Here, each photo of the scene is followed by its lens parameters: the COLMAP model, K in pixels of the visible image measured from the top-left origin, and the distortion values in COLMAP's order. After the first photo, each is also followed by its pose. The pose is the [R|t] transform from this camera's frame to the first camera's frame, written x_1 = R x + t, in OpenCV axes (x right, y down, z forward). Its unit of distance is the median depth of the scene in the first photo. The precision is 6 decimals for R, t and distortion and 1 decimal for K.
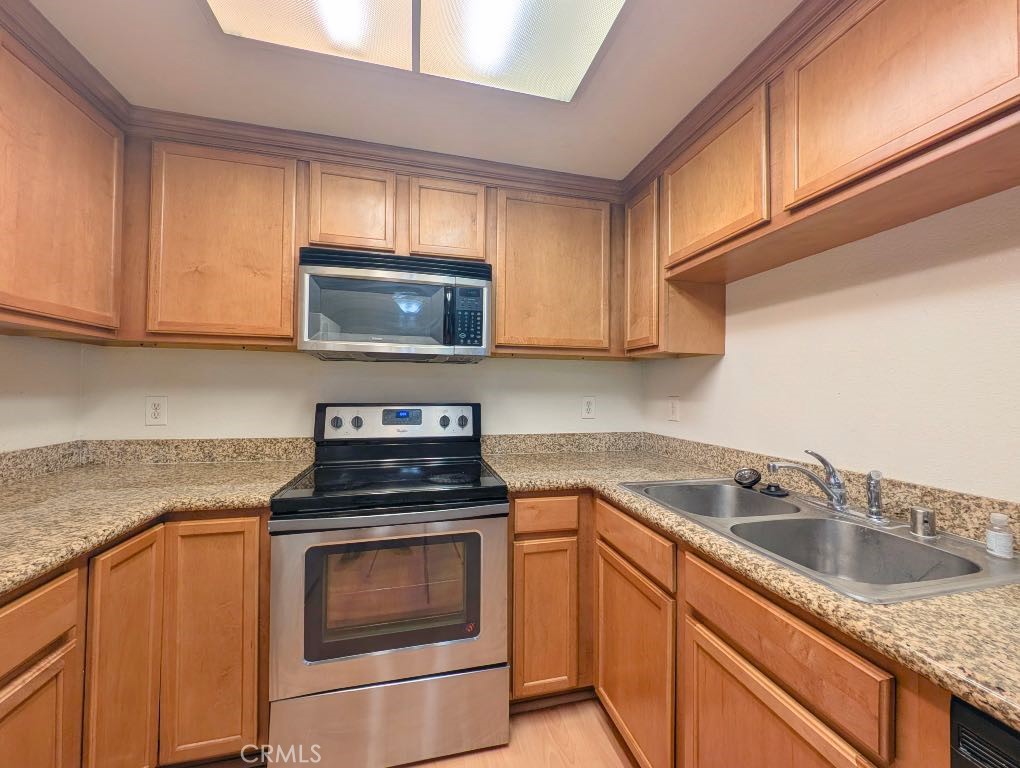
lens RADIAL K [[394.4, 0, 512.9], [0, 394.4, 382.1], [0, 0, 1]] dist [0.002194, -0.000499]
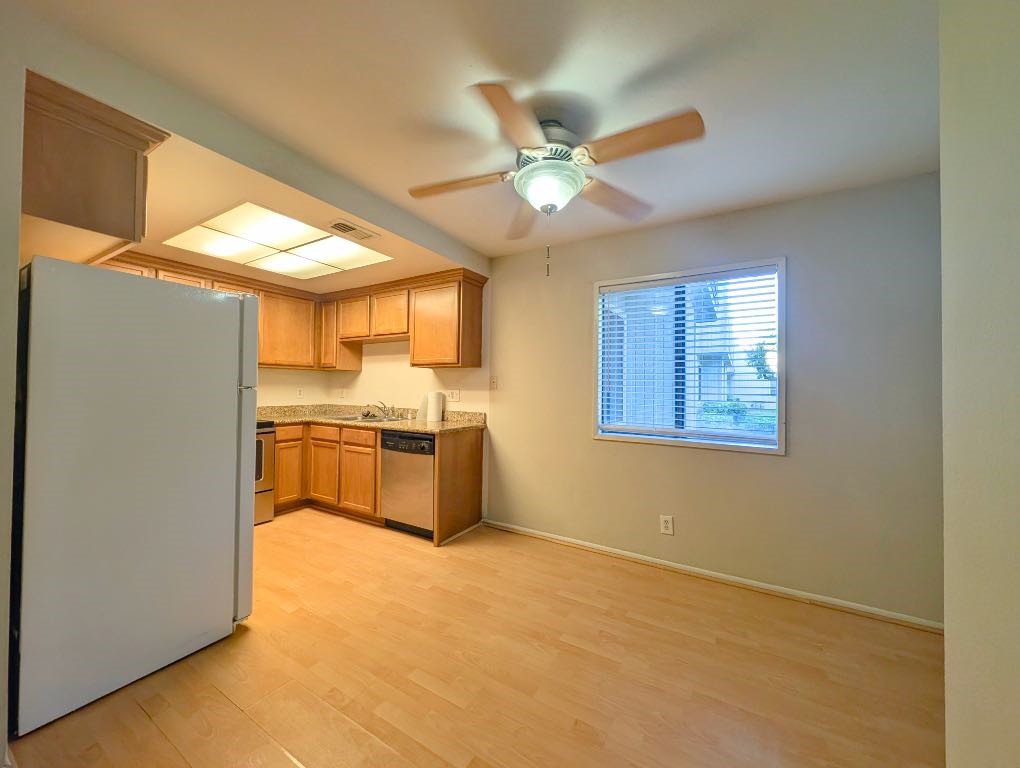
lens RADIAL K [[382.0, 0, 511.0], [0, 382.0, 382.4], [0, 0, 1]] dist [0.006425, -0.000198]
pose [[0.707140, 0.007719, 0.707031, -0.591809], [-0.017867, 0.999816, 0.006954, -0.029908], [-0.706847, -0.017550, 0.707148, -1.584516]]
